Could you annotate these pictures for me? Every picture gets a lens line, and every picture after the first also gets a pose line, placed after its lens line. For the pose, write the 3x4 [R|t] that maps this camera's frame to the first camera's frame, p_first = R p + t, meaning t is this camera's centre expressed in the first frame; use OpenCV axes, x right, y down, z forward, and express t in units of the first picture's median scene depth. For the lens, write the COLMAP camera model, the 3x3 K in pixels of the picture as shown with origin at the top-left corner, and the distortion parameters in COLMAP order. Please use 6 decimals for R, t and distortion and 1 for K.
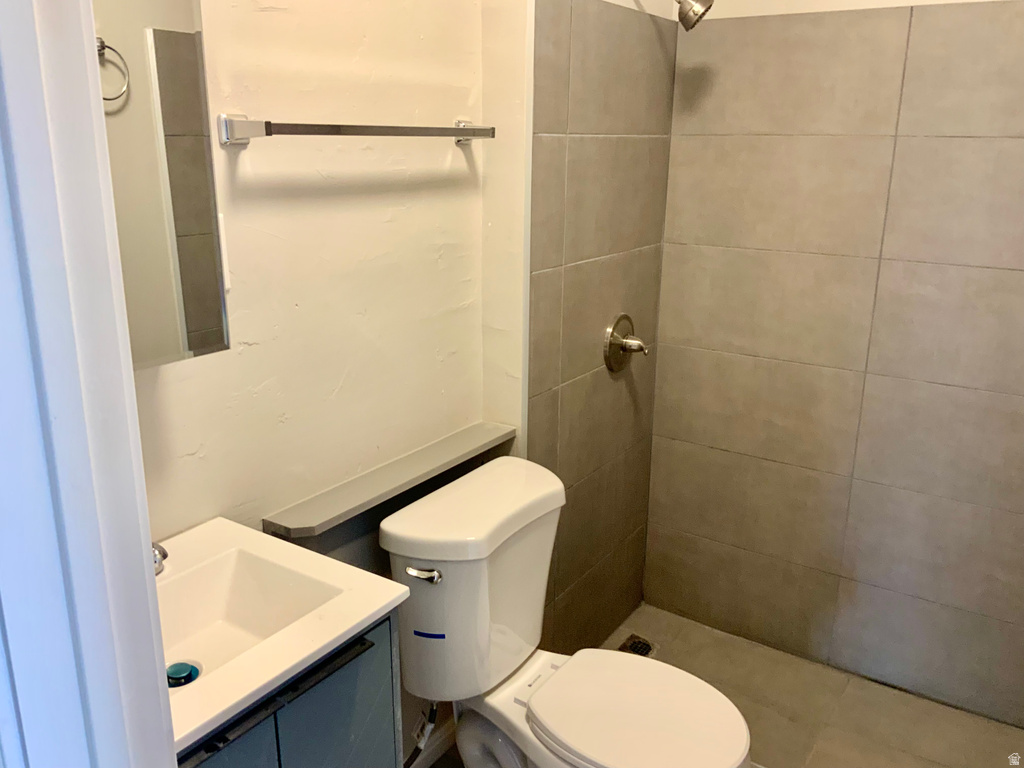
lens RADIAL K [[855.7, 0, 487.1], [0, 855.7, 388.4], [0, 0, 1]] dist [0.081110, -0.146685]
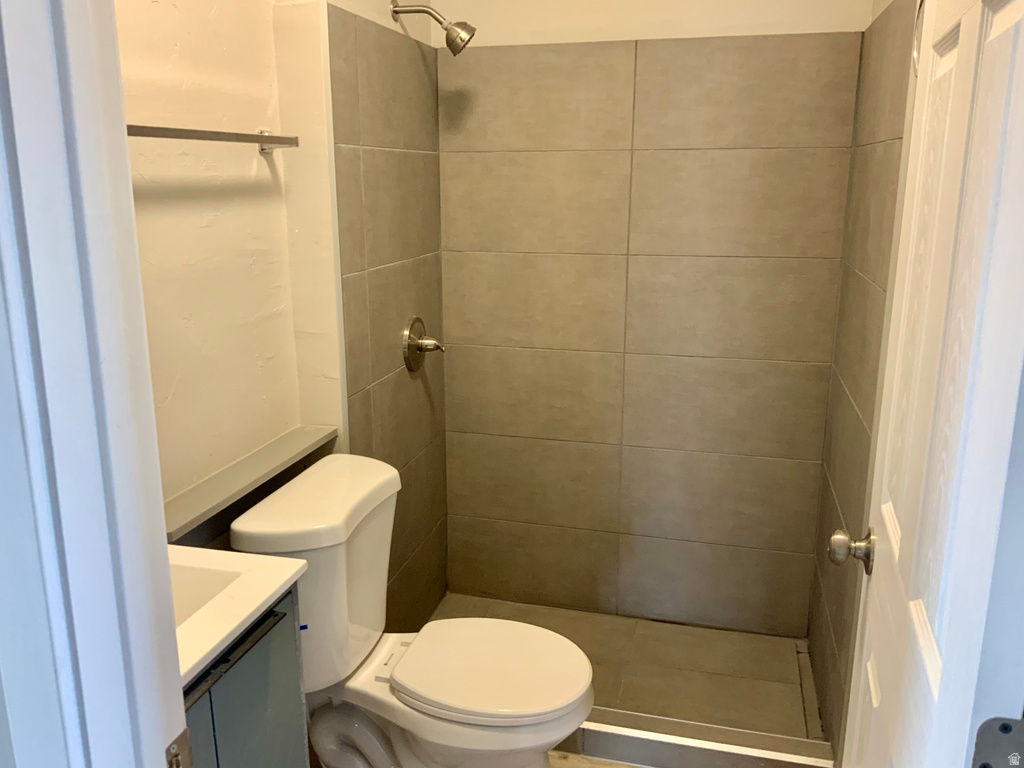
lens RADIAL K [[855.7, 0, 510.2], [0, 855.7, 387.2], [0, 0, 1]] dist [0.081110, -0.146685]
pose [[0.940081, -0.090034, 0.328849, -0.104772], [0.101641, 0.994654, -0.018238, 0.037711], [-0.325449, 0.050570, 0.944206, -0.047732]]
